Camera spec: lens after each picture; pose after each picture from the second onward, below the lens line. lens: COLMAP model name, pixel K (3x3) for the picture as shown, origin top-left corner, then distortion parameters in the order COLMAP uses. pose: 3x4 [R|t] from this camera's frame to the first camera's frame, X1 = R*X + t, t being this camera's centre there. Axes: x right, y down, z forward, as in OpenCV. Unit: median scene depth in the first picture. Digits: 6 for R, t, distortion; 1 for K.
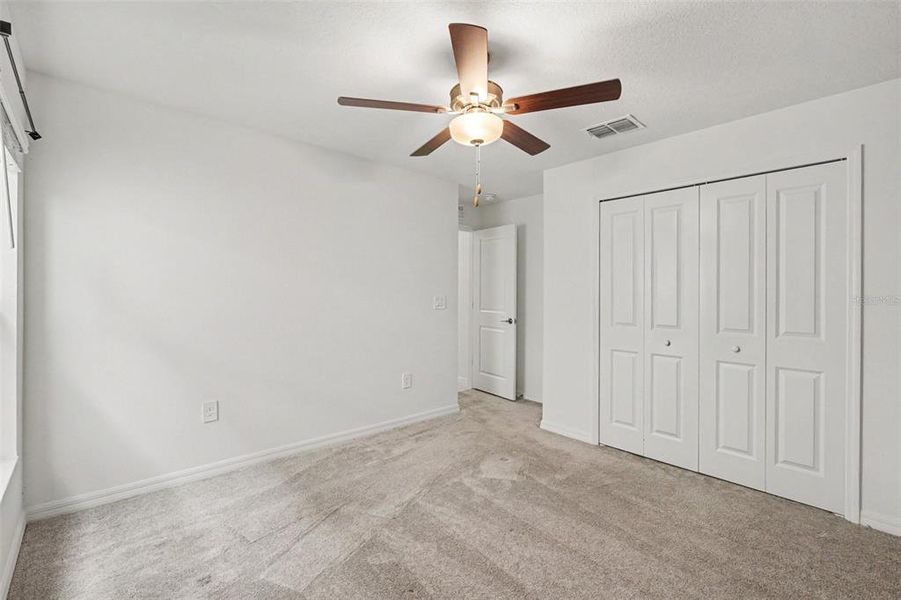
lens RADIAL K [[408.8, 0, 448.0], [0, 408.8, 294.1], [0, 0, 1]] dist [-0.000273, 0.000025]
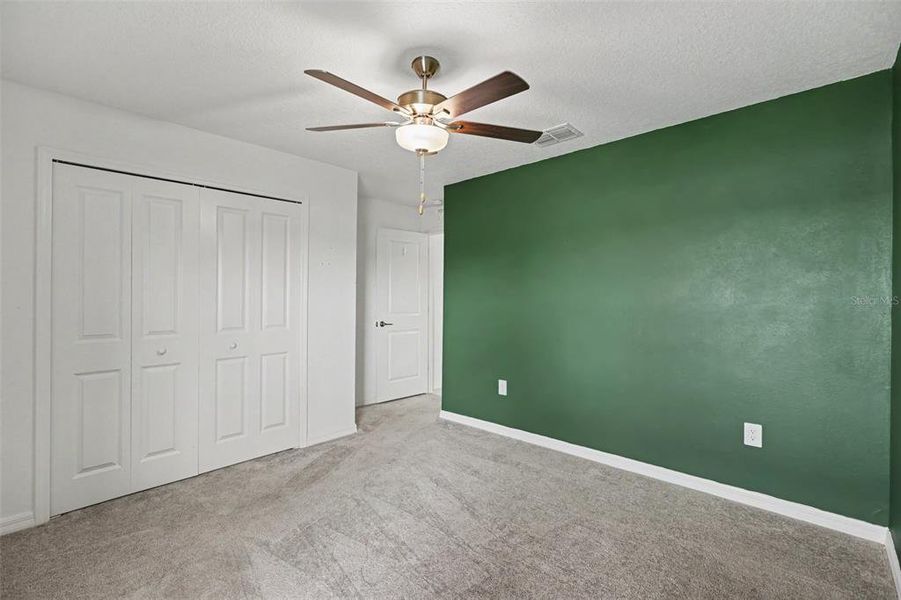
lens RADIAL K [[408.8, 0, 448.0], [0, 408.8, 294.1], [0, 0, 1]] dist [-0.000273, 0.000025]
pose [[-0.097498, -0.003617, 0.995229, -0.519972], [-0.001188, 0.999993, 0.003518, -0.012430], [-0.995235, -0.000840, -0.097502, 0.575785]]
